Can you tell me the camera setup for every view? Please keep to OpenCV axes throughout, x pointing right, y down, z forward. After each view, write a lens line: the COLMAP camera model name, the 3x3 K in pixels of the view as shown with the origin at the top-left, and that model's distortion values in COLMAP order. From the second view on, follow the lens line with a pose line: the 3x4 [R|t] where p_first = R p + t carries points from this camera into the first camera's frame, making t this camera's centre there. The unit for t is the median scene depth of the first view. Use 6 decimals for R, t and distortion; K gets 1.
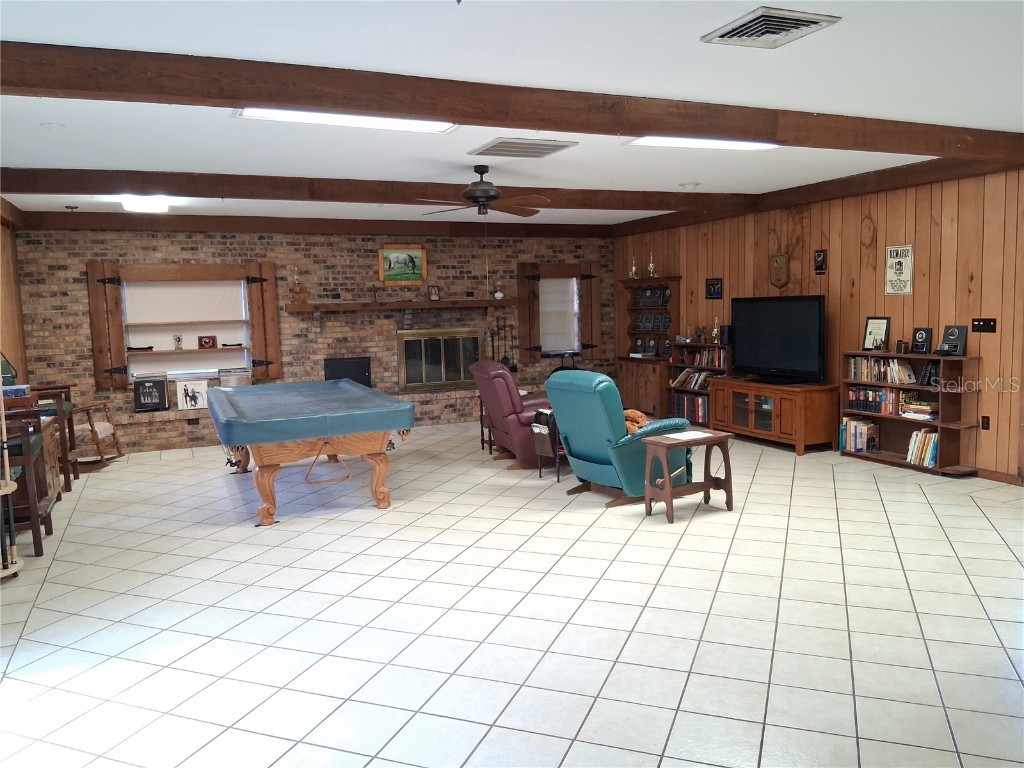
lens RADIAL K [[773.4, 0, 510.3], [0, 773.4, 379.5], [0, 0, 1]] dist [0.105558, -0.183700]
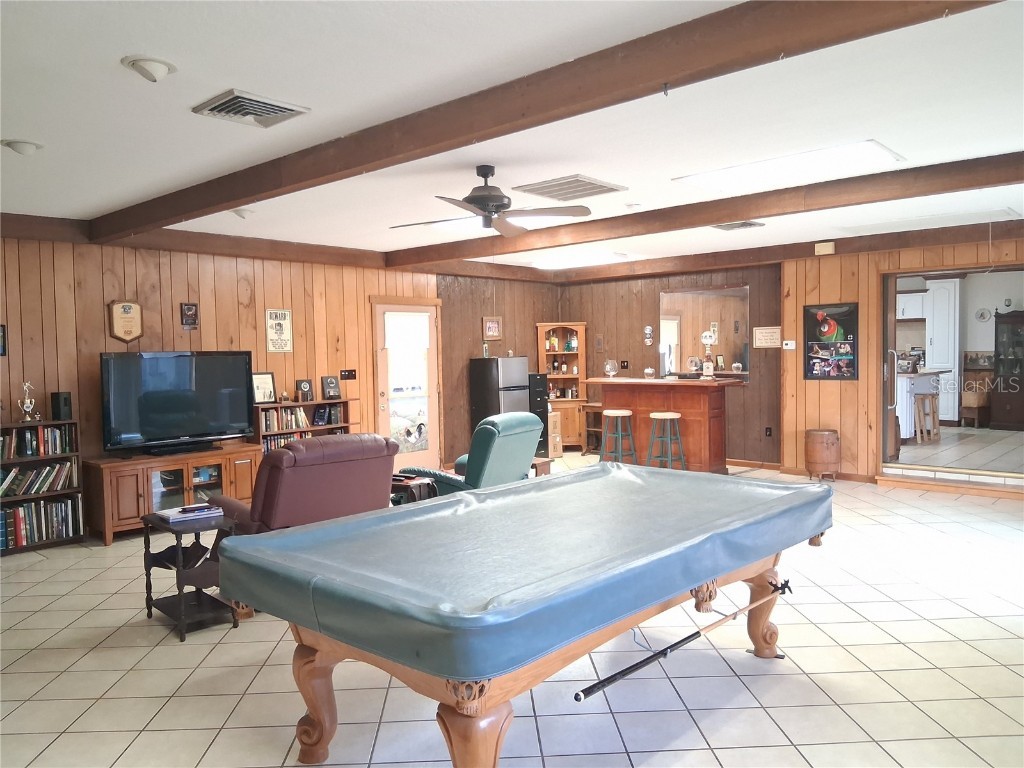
lens RADIAL K [[773.4, 0, 510.3], [0, 773.4, 379.5], [0, 0, 1]] dist [0.105558, -0.183700]
pose [[-0.405696, 0.002635, 0.914004, -0.674738], [0.120813, 0.991376, 0.050766, -0.086064], [-0.905989, 0.131019, -0.402515, 1.162753]]
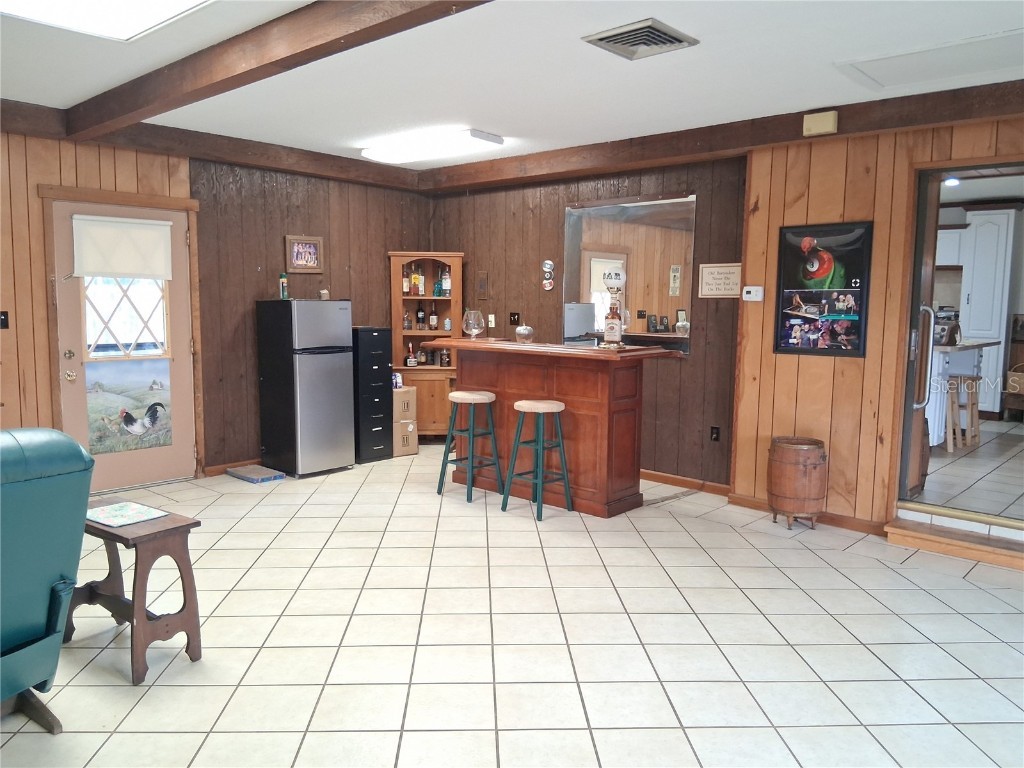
lens RADIAL K [[773.4, 0, 510.3], [0, 773.4, 379.5], [0, 0, 1]] dist [0.105558, -0.183700]
pose [[-0.403703, -0.068328, 0.912335, -0.308631], [0.089506, 0.989474, 0.113711, -0.048210], [-0.910502, 0.127564, -0.393337, 0.766143]]
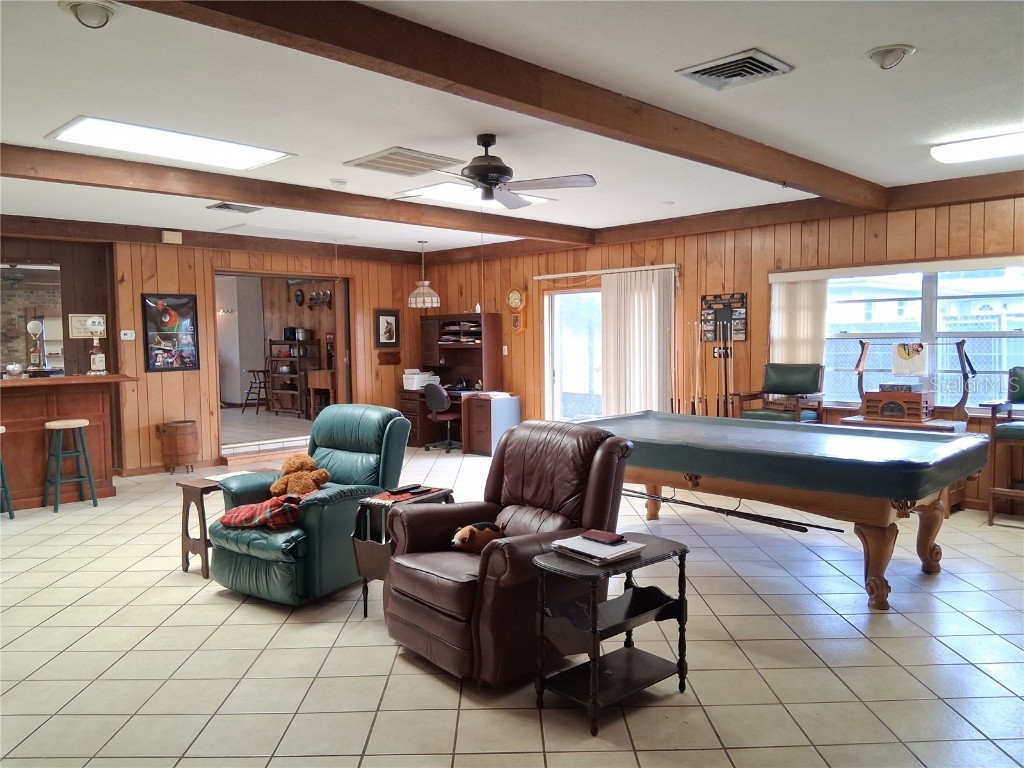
lens RADIAL K [[773.4, 0, 510.3], [0, 773.4, 379.5], [0, 0, 1]] dist [0.105558, -0.183700]
pose [[-0.929762, 0.062177, -0.362872, 0.180047], [0.003314, 0.987009, 0.160631, -0.141710], [0.368146, 0.148146, -0.917890, 1.515408]]
